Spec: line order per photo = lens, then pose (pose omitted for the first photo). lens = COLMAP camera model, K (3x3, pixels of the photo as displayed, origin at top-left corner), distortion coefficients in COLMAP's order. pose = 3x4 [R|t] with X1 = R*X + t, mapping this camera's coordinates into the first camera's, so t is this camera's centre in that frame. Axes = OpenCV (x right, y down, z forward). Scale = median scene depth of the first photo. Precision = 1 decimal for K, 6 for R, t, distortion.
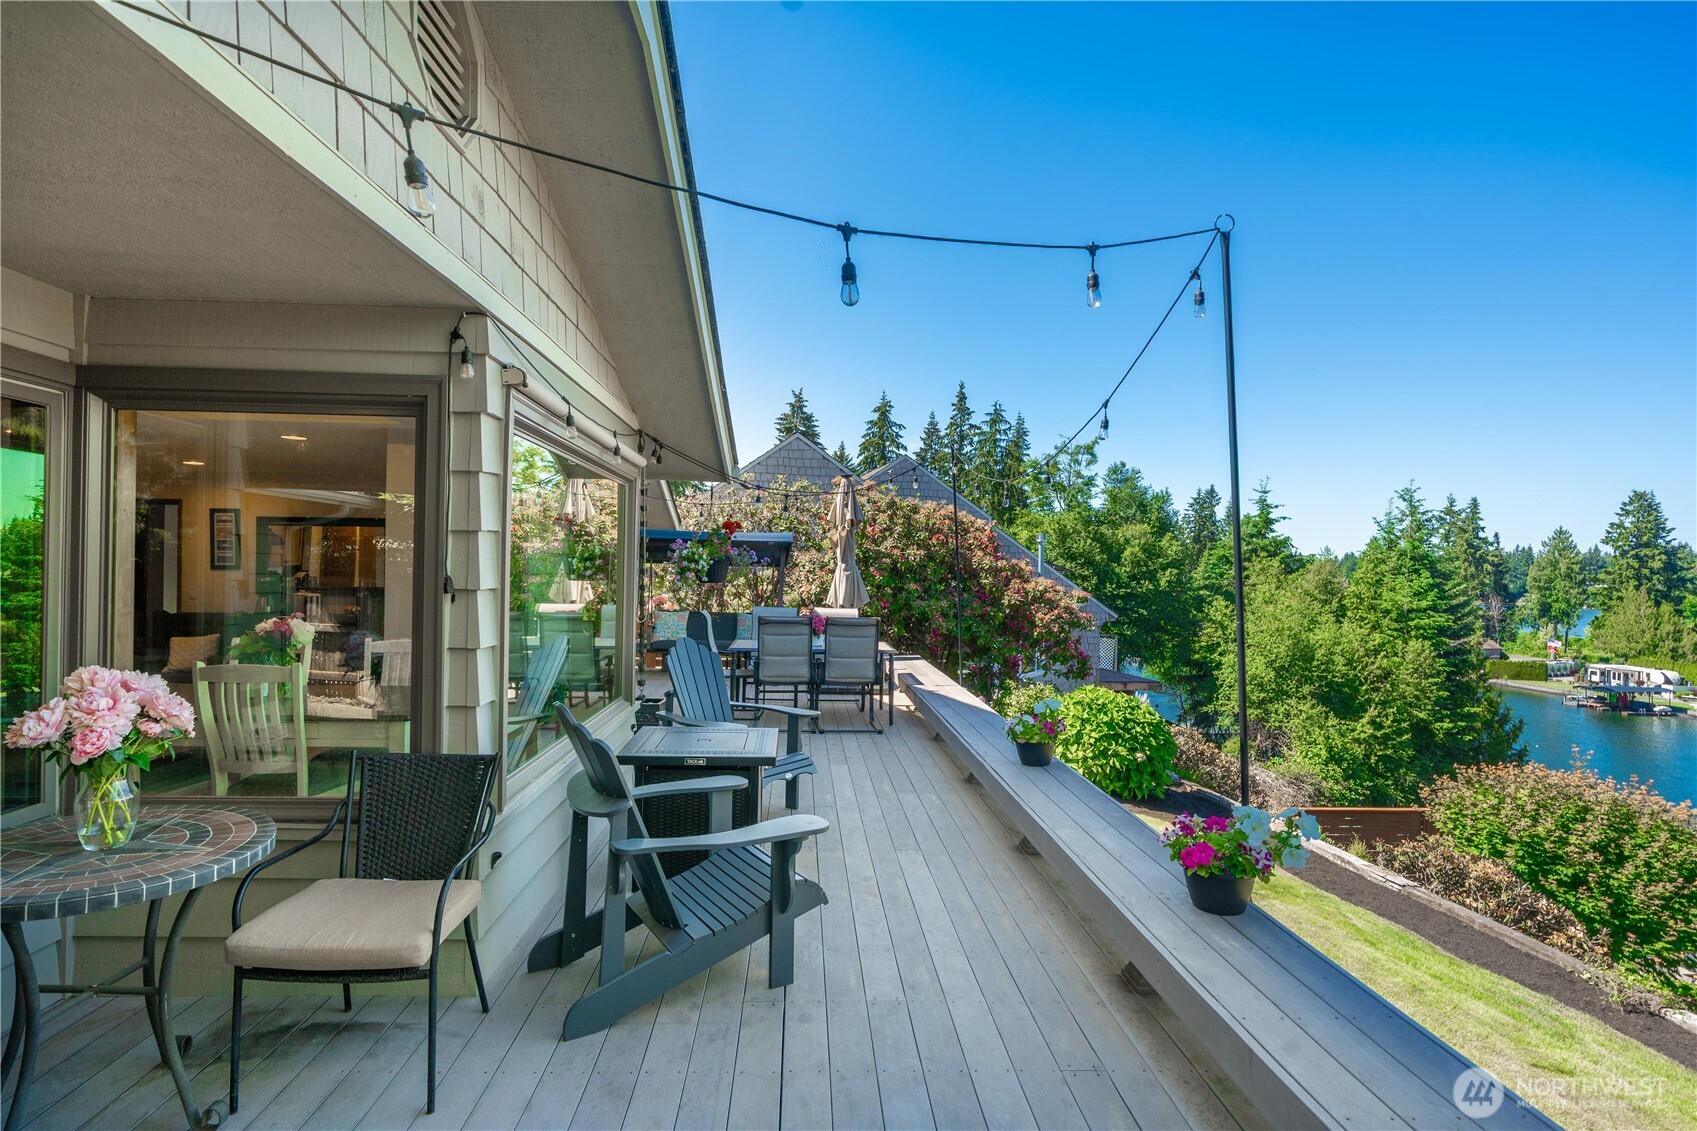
lens RADIAL K [[896.3, 0, 840.3], [0, 896.3, 581.7], [0, 0, 1]] dist [0.003601, 0.001053]
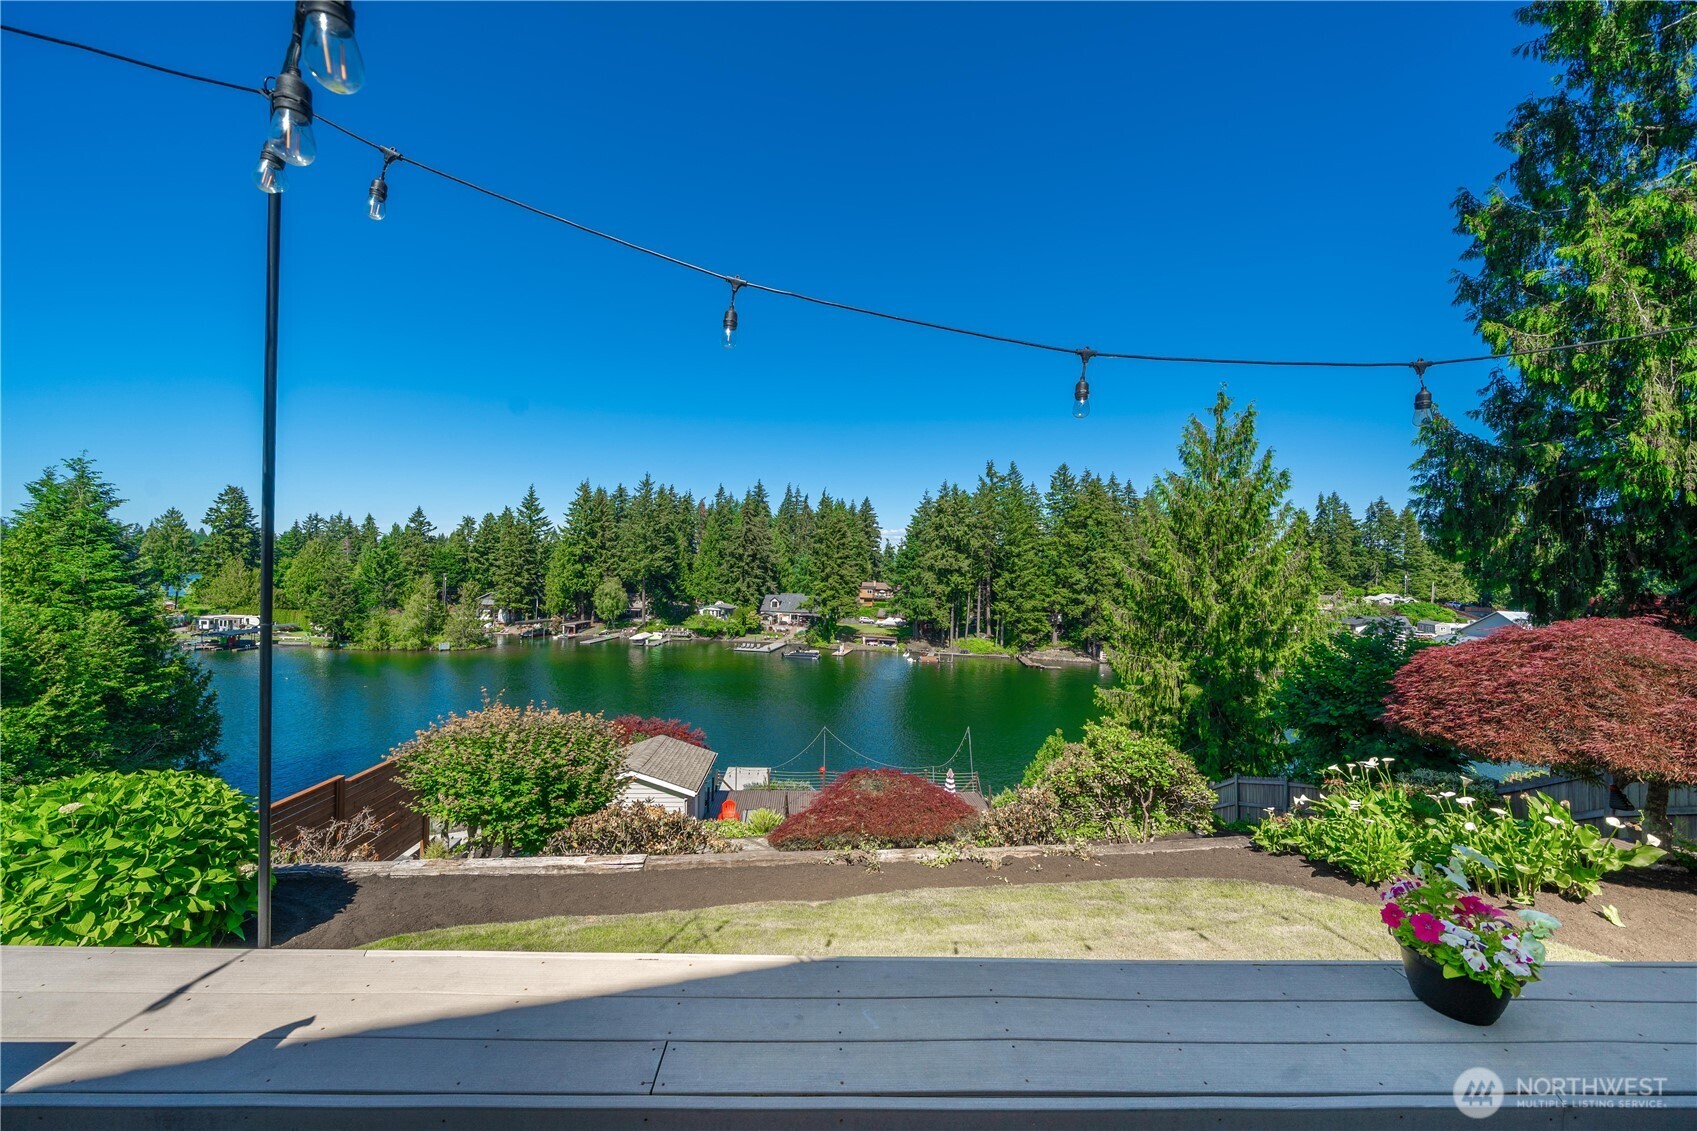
lens RADIAL K [[610.0, 0, 842.2], [0, 610.0, 563.9], [0, 0, 1]] dist [0.001476, 0.000293]
pose [[0.041295, -0.006481, 0.999126, -0.010649], [-0.012334, 0.999899, 0.006996, -0.002715], [-0.999071, -0.012612, 0.041211, 0.133440]]
